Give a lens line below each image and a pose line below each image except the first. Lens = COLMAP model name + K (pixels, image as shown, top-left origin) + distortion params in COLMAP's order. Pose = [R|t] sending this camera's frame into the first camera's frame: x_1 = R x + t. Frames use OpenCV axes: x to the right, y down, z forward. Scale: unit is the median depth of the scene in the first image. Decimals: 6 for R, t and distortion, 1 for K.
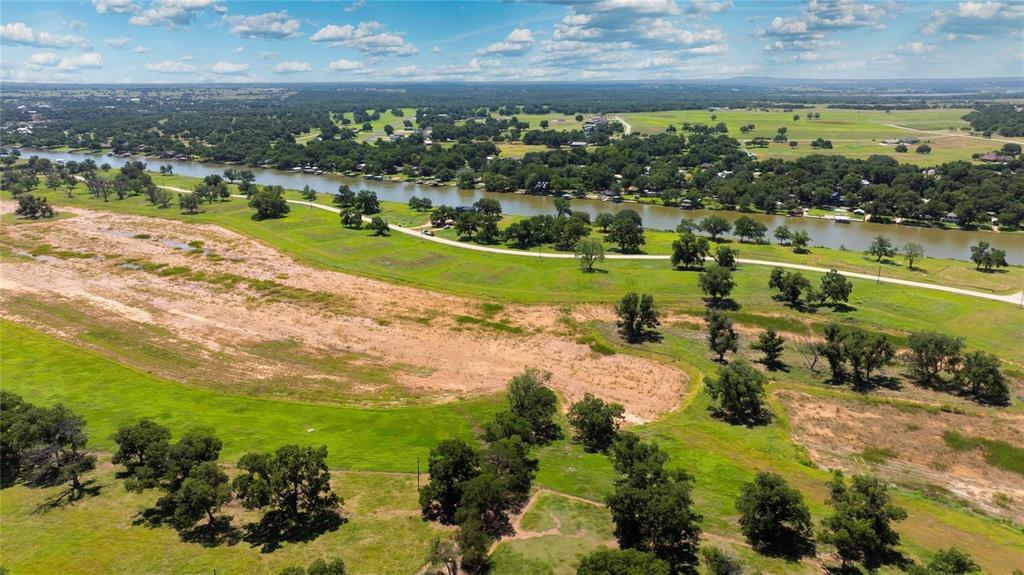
lens RADIAL K [[722.6, 0, 512.0], [0, 722.6, 287.5], [0, 0, 1]] dist [-0.007756, 0.005081]
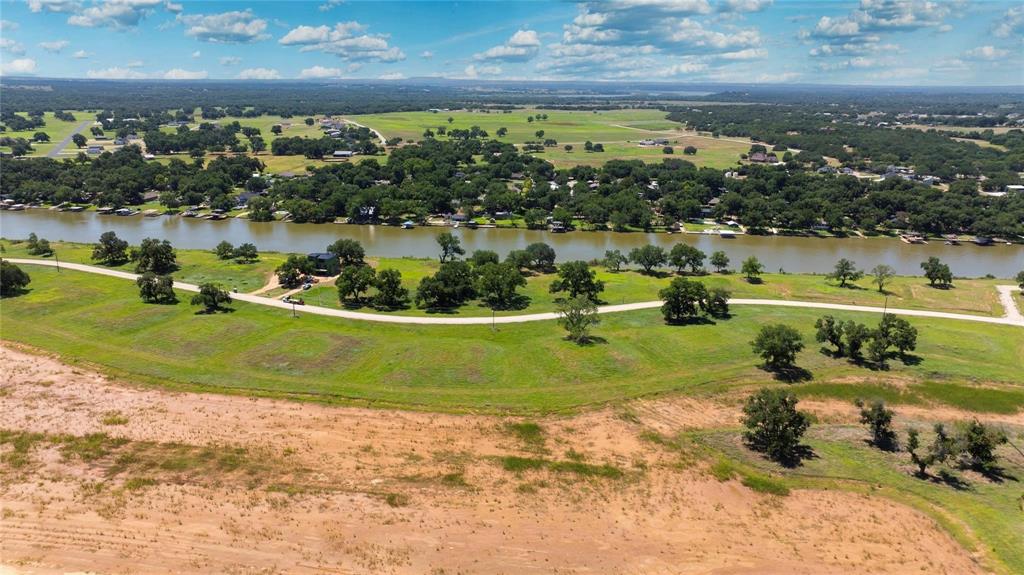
lens RADIAL K [[722.6, 0, 512.0], [0, 722.6, 287.5], [0, 0, 1]] dist [-0.007756, 0.005081]
pose [[0.910031, -0.101067, 0.402030, -0.174022], [0.100803, 0.994666, 0.021874, -0.070053], [-0.402097, 0.020620, 0.915365, 0.239928]]
